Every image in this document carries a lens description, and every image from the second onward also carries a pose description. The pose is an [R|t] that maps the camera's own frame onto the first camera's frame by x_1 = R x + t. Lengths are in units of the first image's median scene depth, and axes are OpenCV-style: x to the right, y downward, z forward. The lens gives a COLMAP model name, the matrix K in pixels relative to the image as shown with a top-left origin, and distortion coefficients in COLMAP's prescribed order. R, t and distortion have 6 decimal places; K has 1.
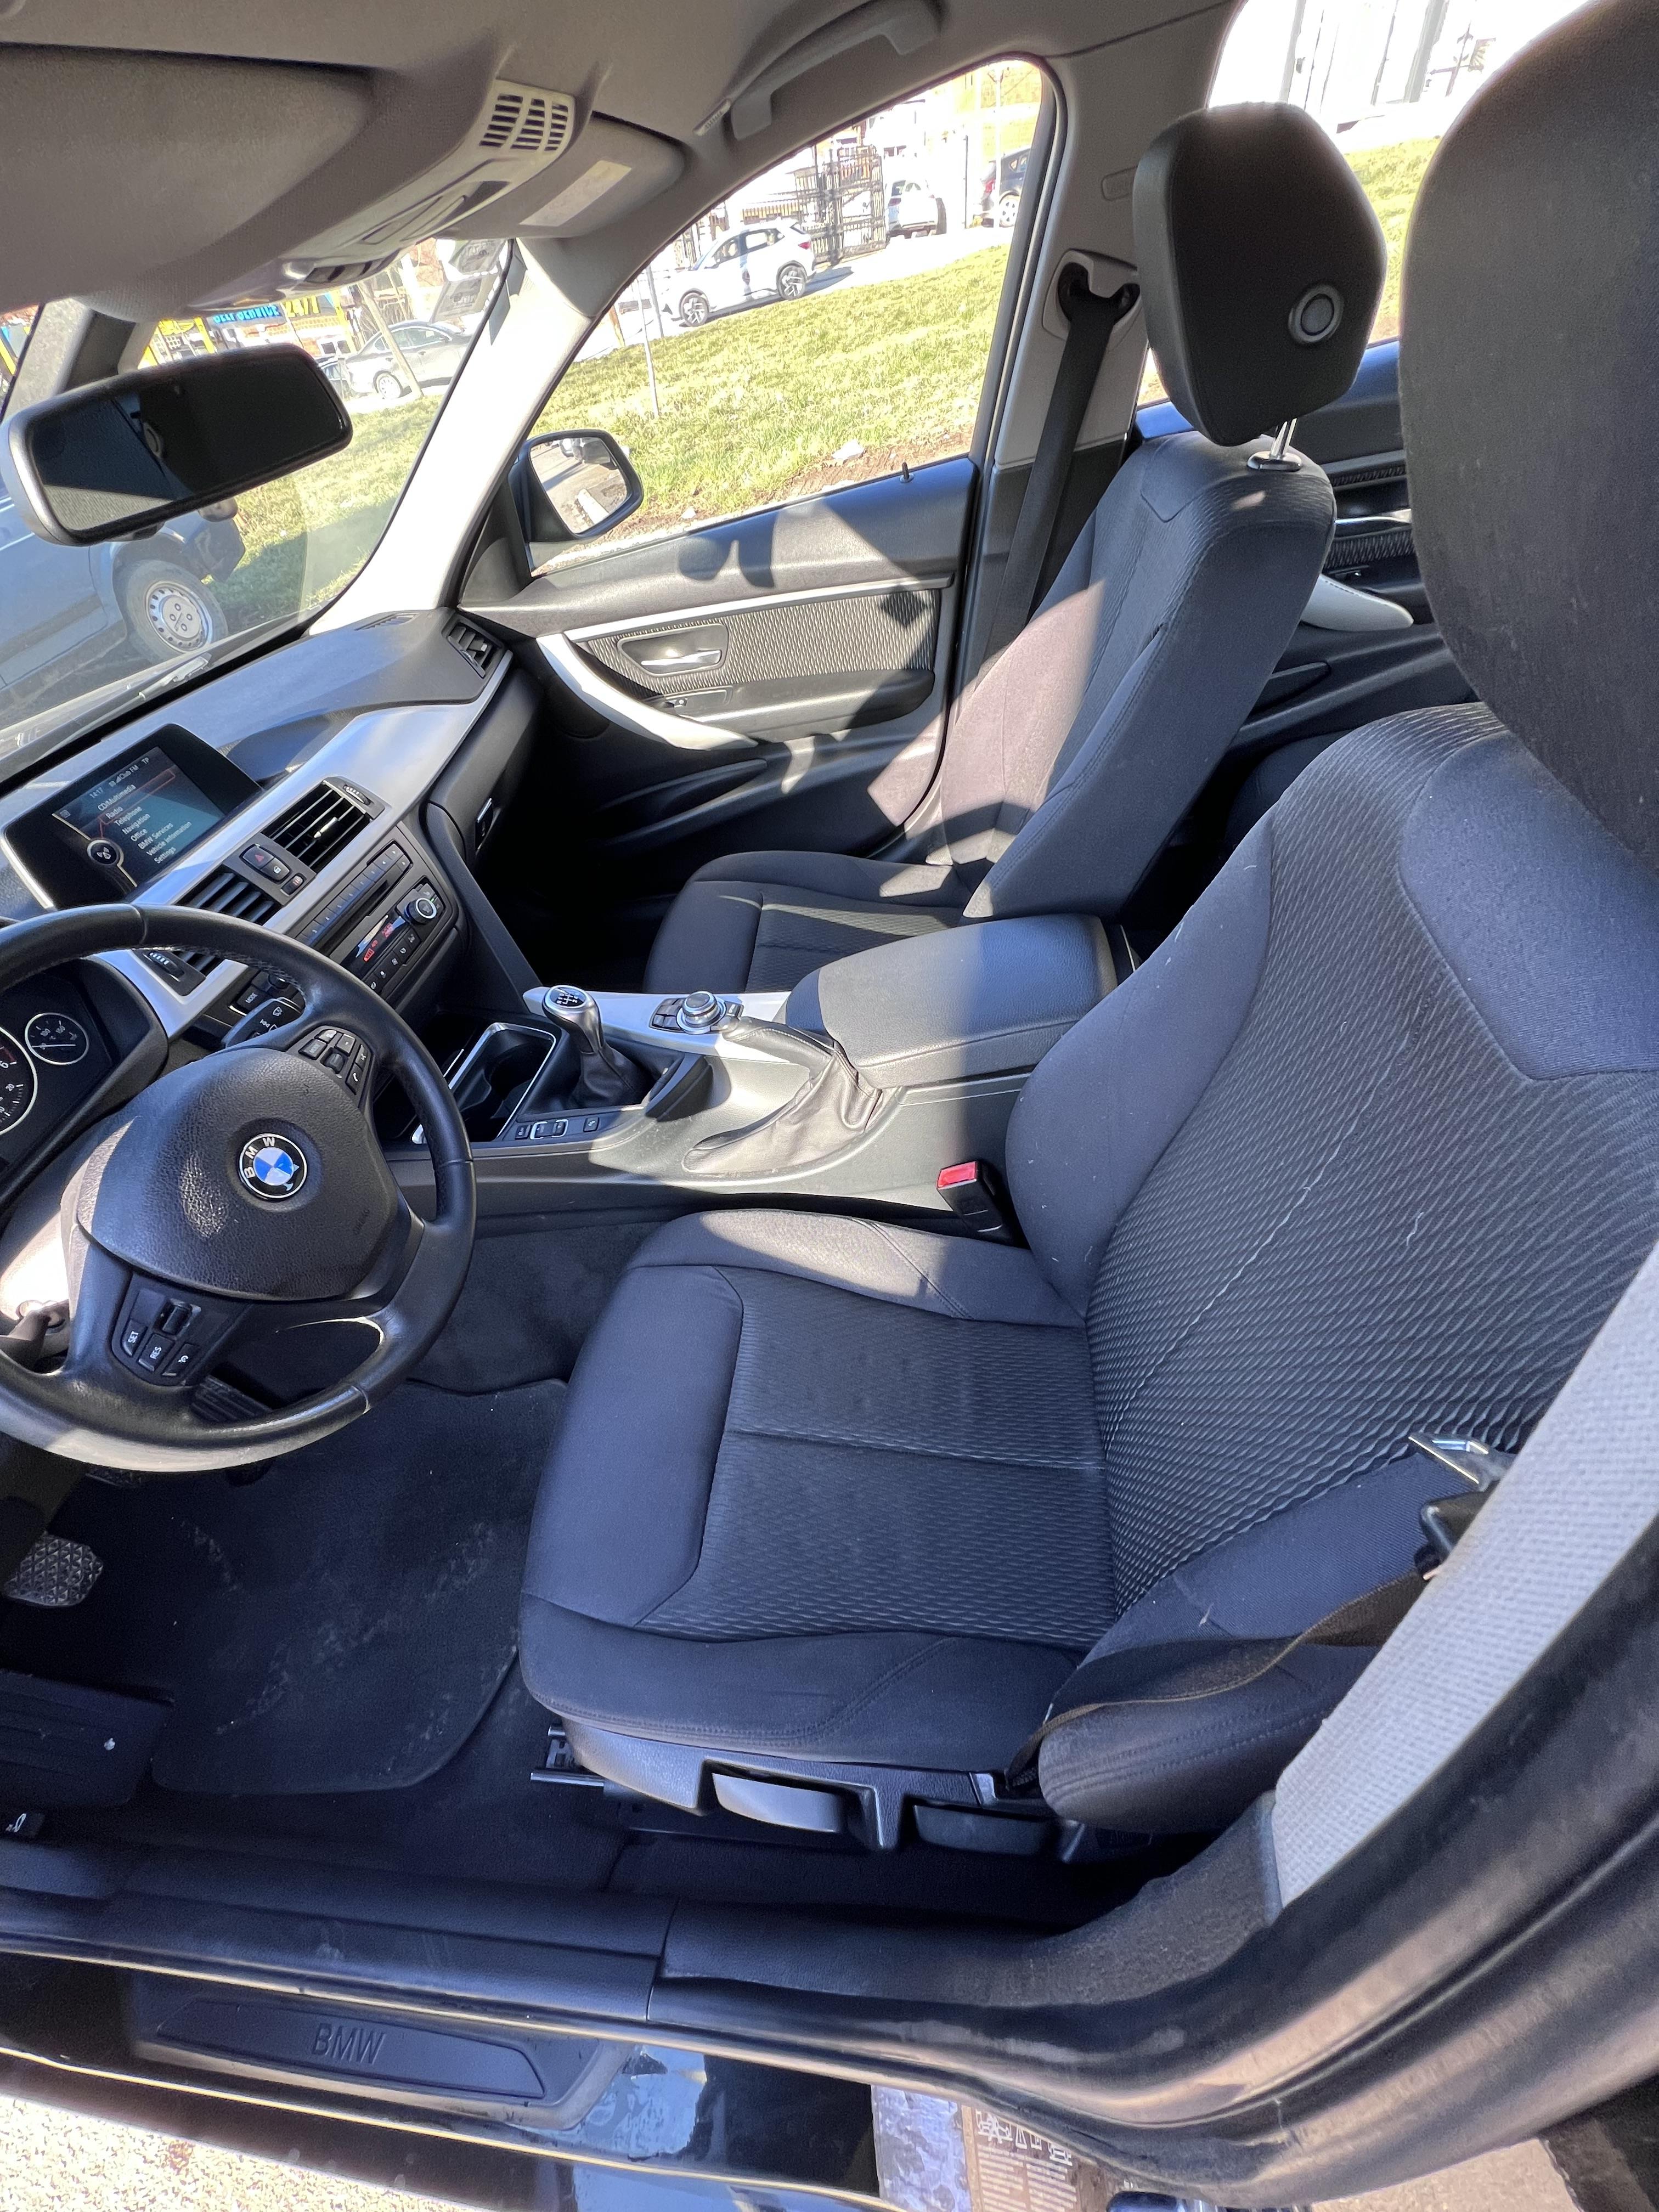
lens RADIAL K [[893.0, 0, 829.5], [0, 893.0, 1106.0], [0, 0, 1]] dist [0.000303, -0.000198]
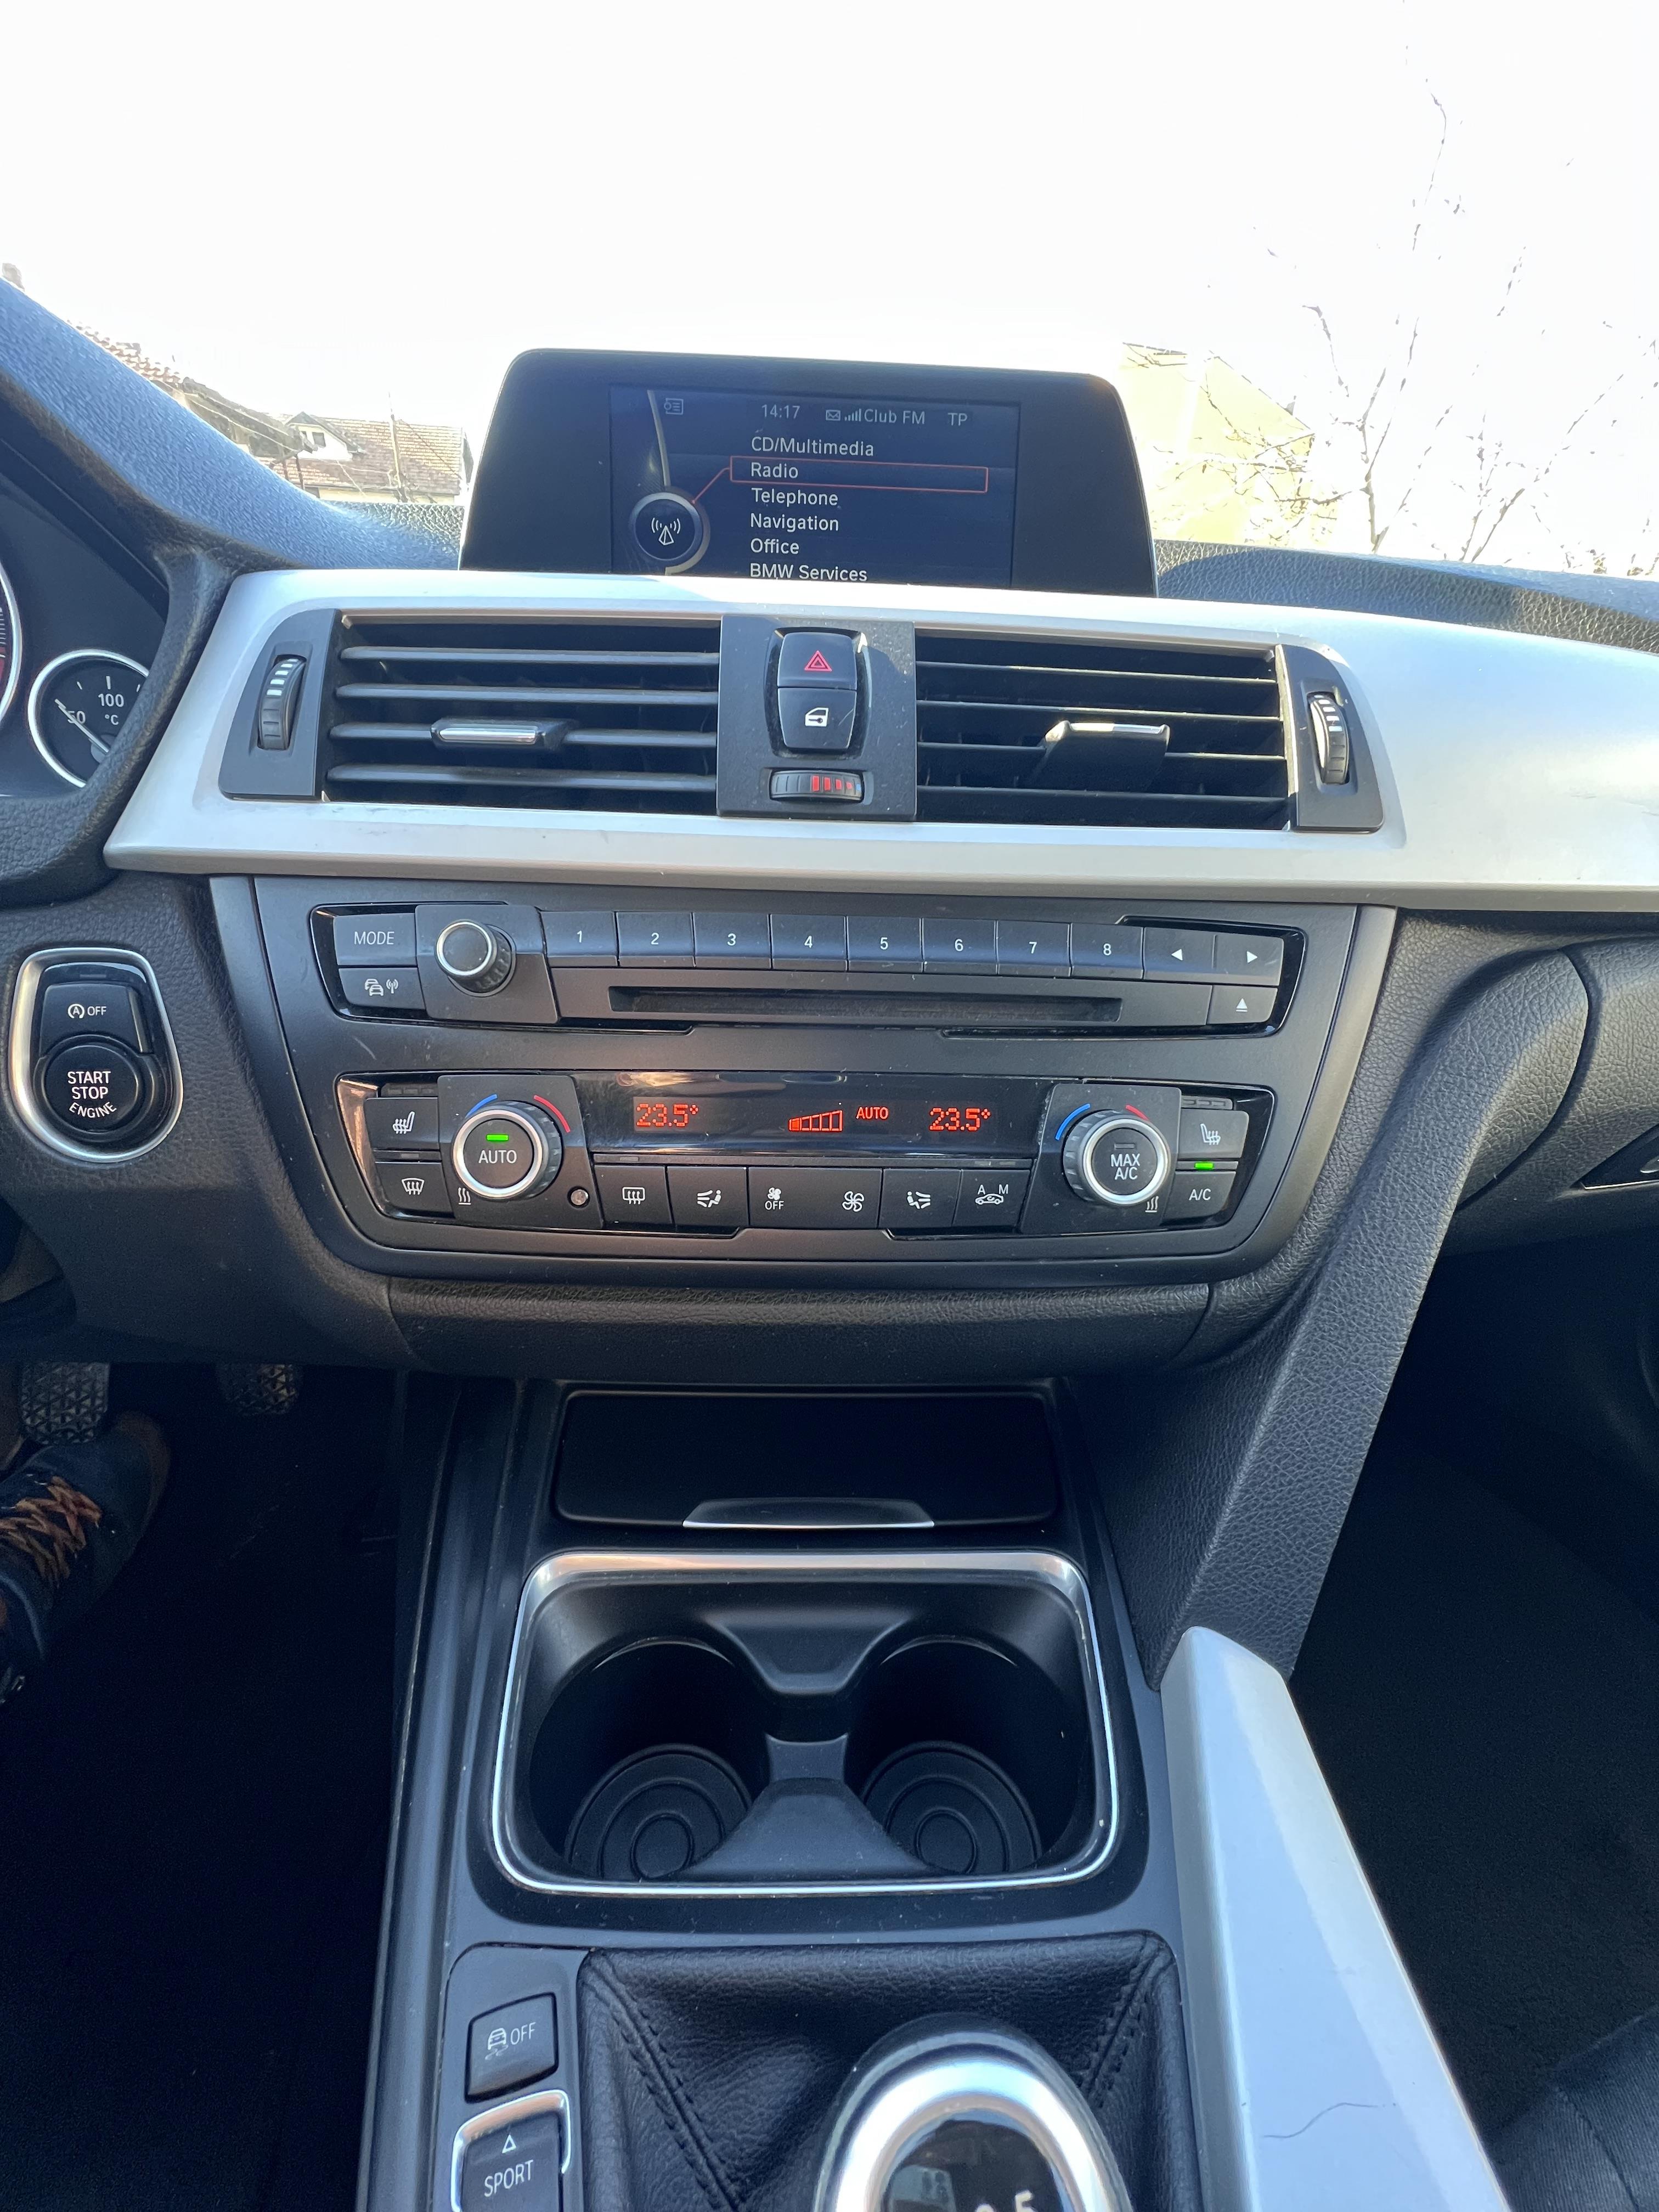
lens RADIAL K [[893.0, 0, 829.5], [0, 893.0, 1106.0], [0, 0, 1]] dist [0.000303, -0.000198]
pose [[0.238368, 0.581974, -0.777488, -0.333005], [-0.746592, 0.621808, 0.236547, -0.262969], [0.621113, 0.524081, 0.582716, 0.918149]]
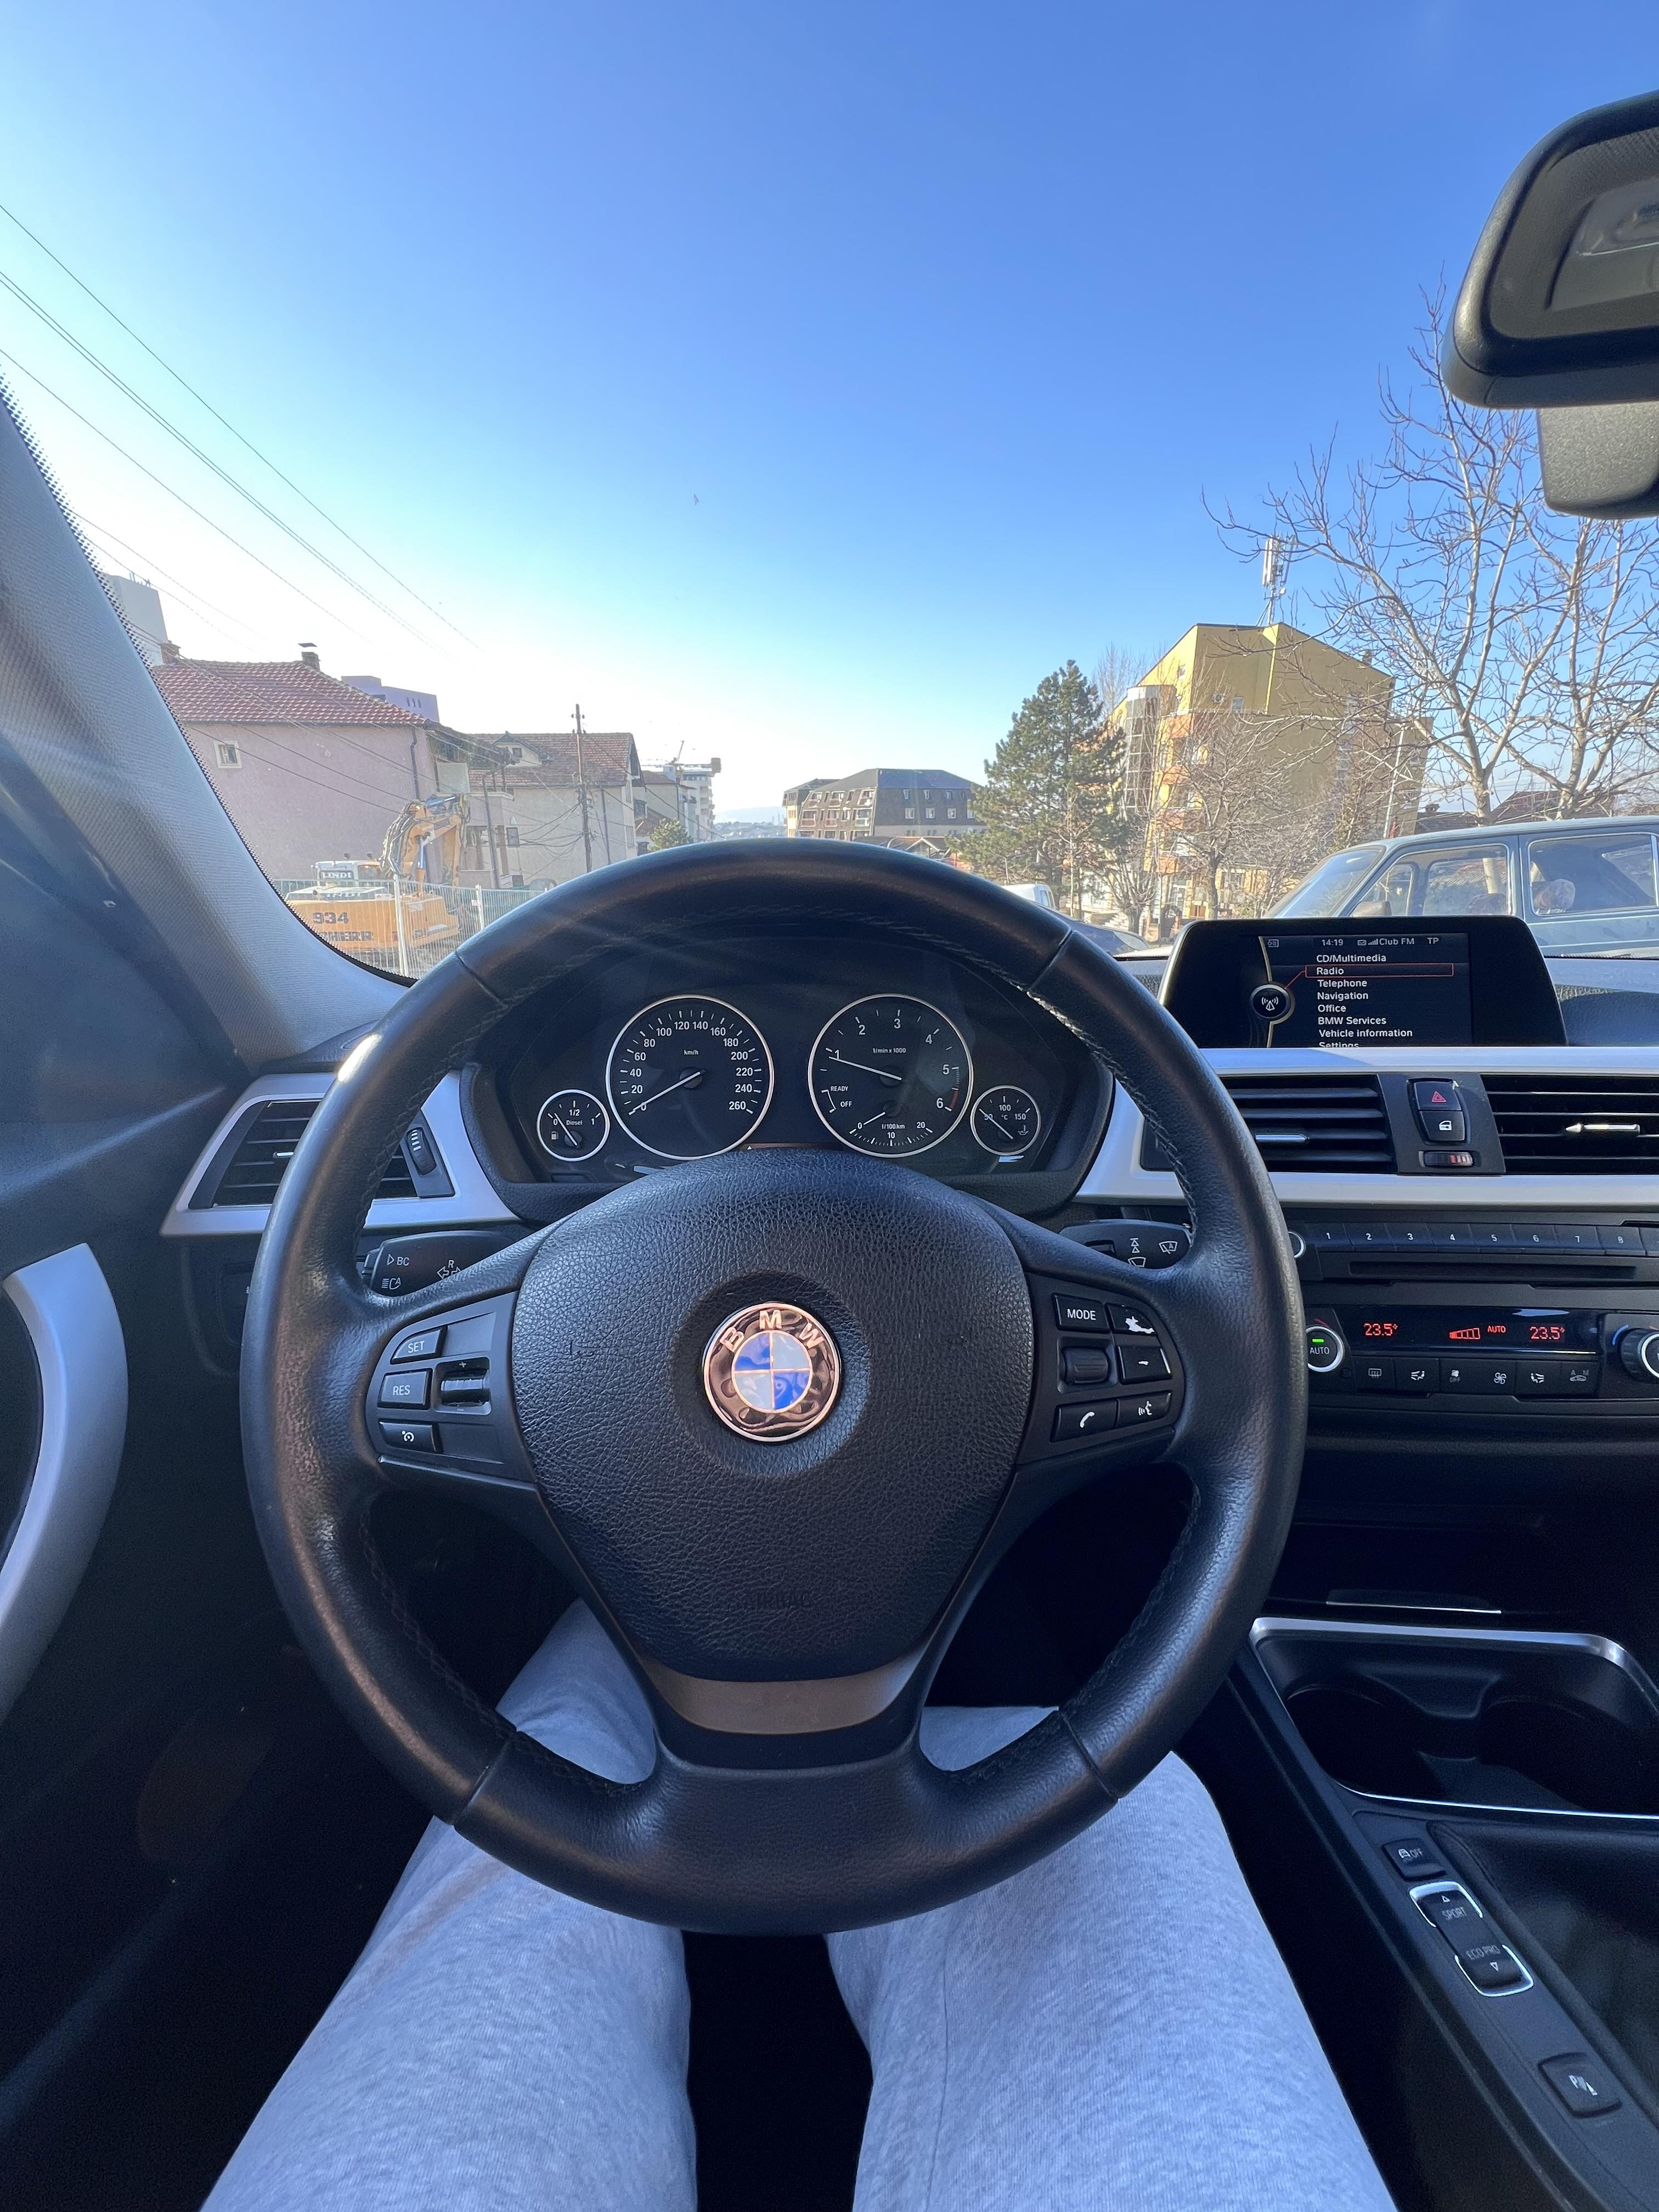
lens RADIAL K [[893.0, 0, 829.5], [0, 893.0, 1106.0], [0, 0, 1]] dist [0.000303, -0.000198]
pose [[0.133926, 0.382380, -0.914248, -0.161612], [-0.713115, 0.677803, 0.179026, -0.097896], [0.688136, 0.627987, 0.363456, 0.526610]]
